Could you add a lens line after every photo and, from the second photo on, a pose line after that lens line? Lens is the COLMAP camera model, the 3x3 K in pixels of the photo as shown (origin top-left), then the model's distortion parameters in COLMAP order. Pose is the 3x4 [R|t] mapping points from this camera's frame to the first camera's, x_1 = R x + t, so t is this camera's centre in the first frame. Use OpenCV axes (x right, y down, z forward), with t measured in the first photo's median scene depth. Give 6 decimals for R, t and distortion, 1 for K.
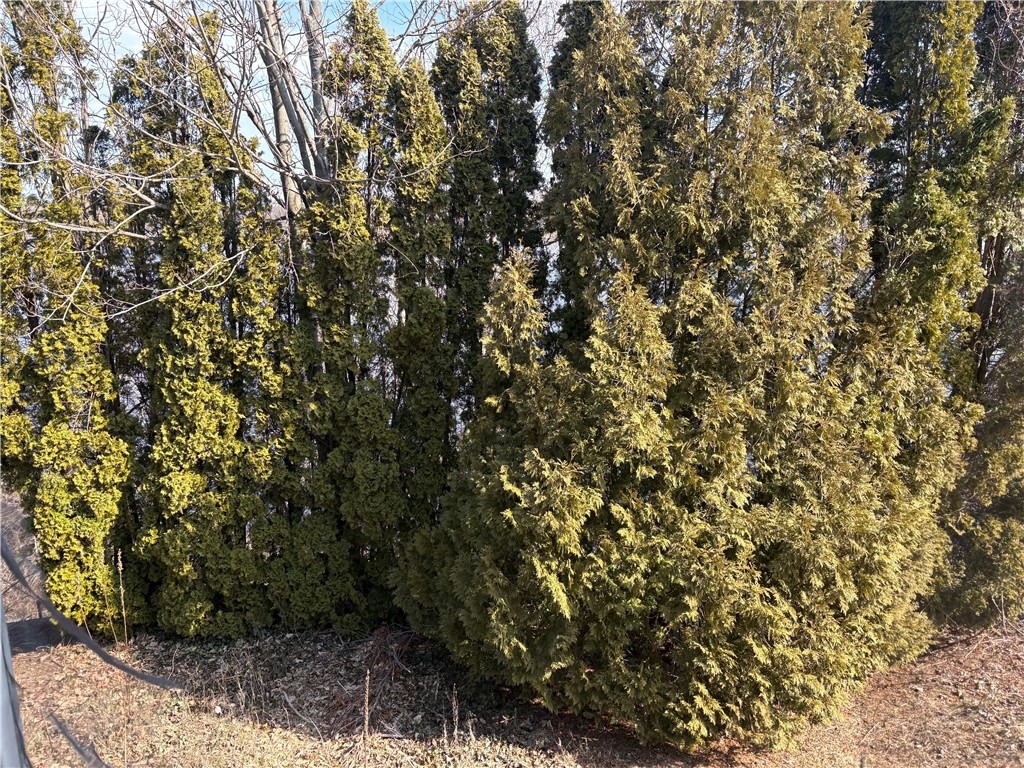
lens RADIAL K [[772.9, 0, 512.0], [0, 772.9, 384.0], [0, 0, 1]] dist [-0.001766, -0.007270]
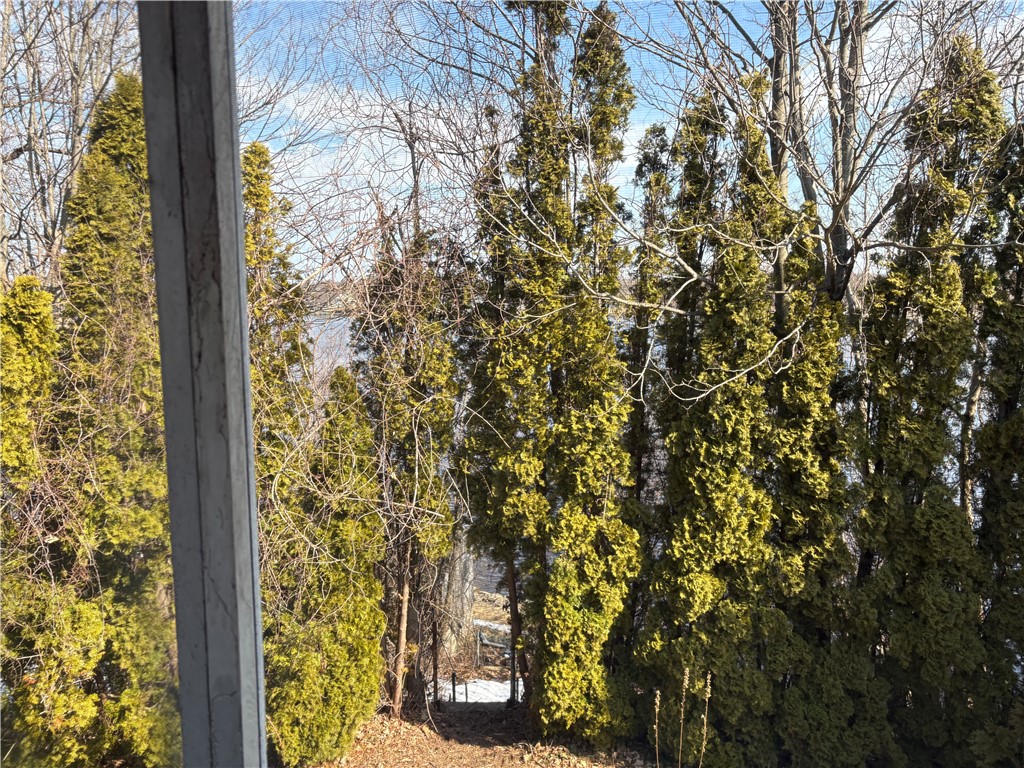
lens RADIAL K [[772.9, 0, 512.0], [0, 772.9, 384.0], [0, 0, 1]] dist [-0.001766, -0.007270]
pose [[0.943991, 0.040200, -0.327514, -0.144855], [-0.071542, 0.993876, -0.084214, -0.004942], [0.322123, 0.102929, 0.941086, 0.031110]]
